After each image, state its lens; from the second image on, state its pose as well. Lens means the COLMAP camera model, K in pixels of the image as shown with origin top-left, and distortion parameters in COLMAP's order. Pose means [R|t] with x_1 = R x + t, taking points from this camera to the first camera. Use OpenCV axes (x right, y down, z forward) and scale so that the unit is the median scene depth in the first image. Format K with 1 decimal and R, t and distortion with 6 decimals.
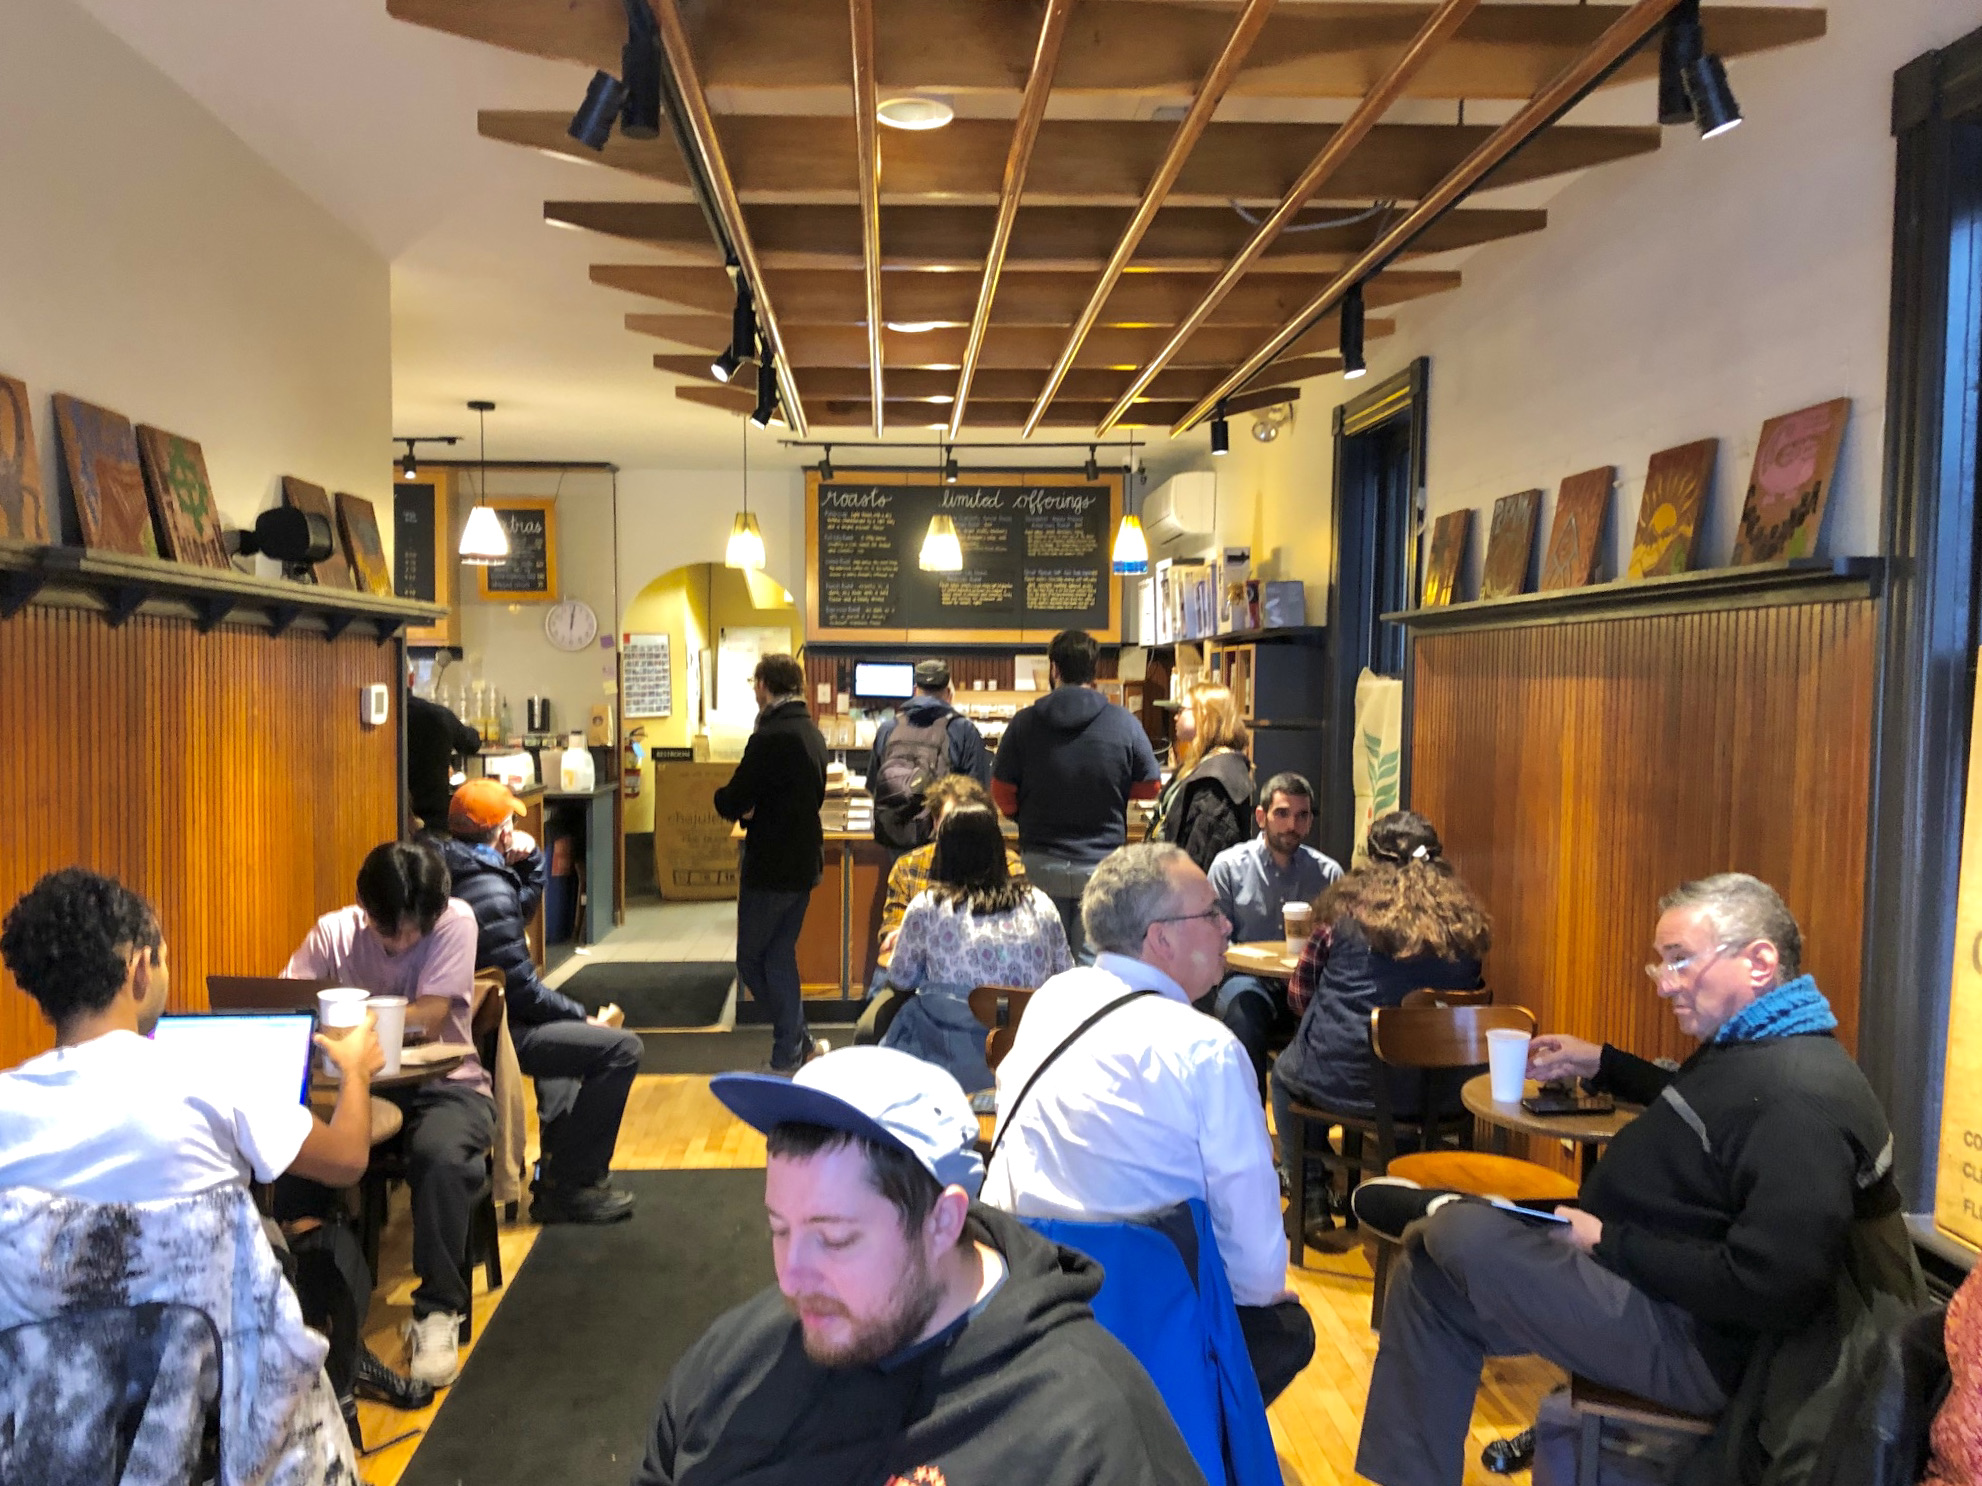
lens RADIAL K [[1652.5, 0, 989.4], [0, 1652.5, 753.0], [0, 0, 1]] dist [-0.006760, -0.002940]
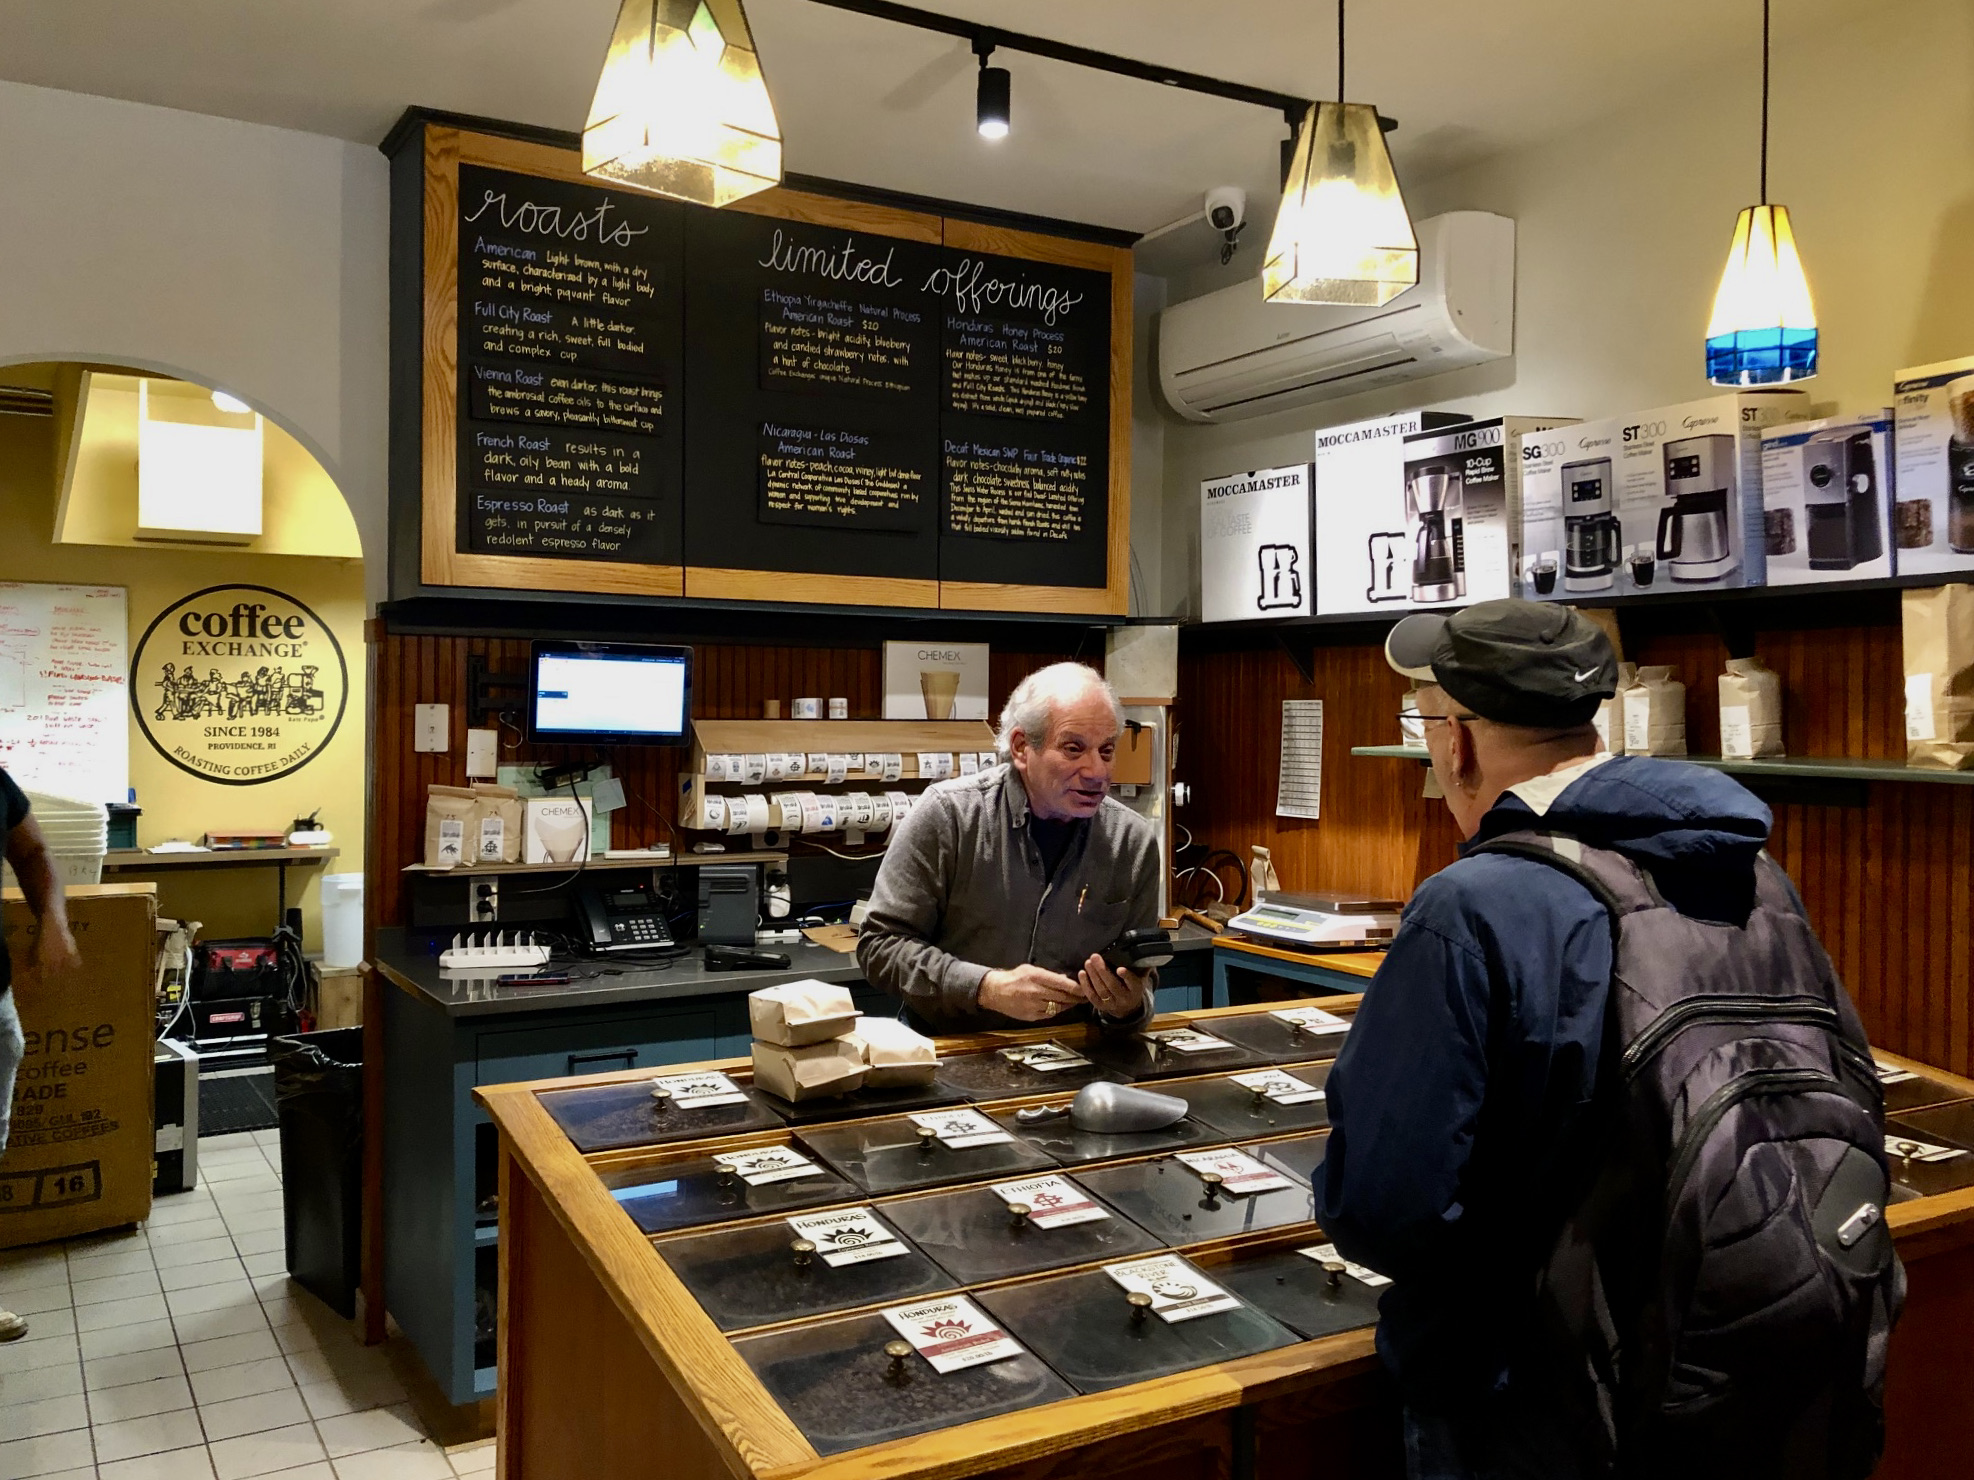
lens RADIAL K [[1645.8, 0, 987.0], [0, 1645.8, 727.9], [0, 0, 1]] dist [-0.006760, -0.002940]
pose [[0.883666, -0.002165, 0.468113, -0.169941], [0.017733, 0.999426, -0.028852, -0.023477], [-0.467782, 0.033797, 0.883198, 0.619815]]
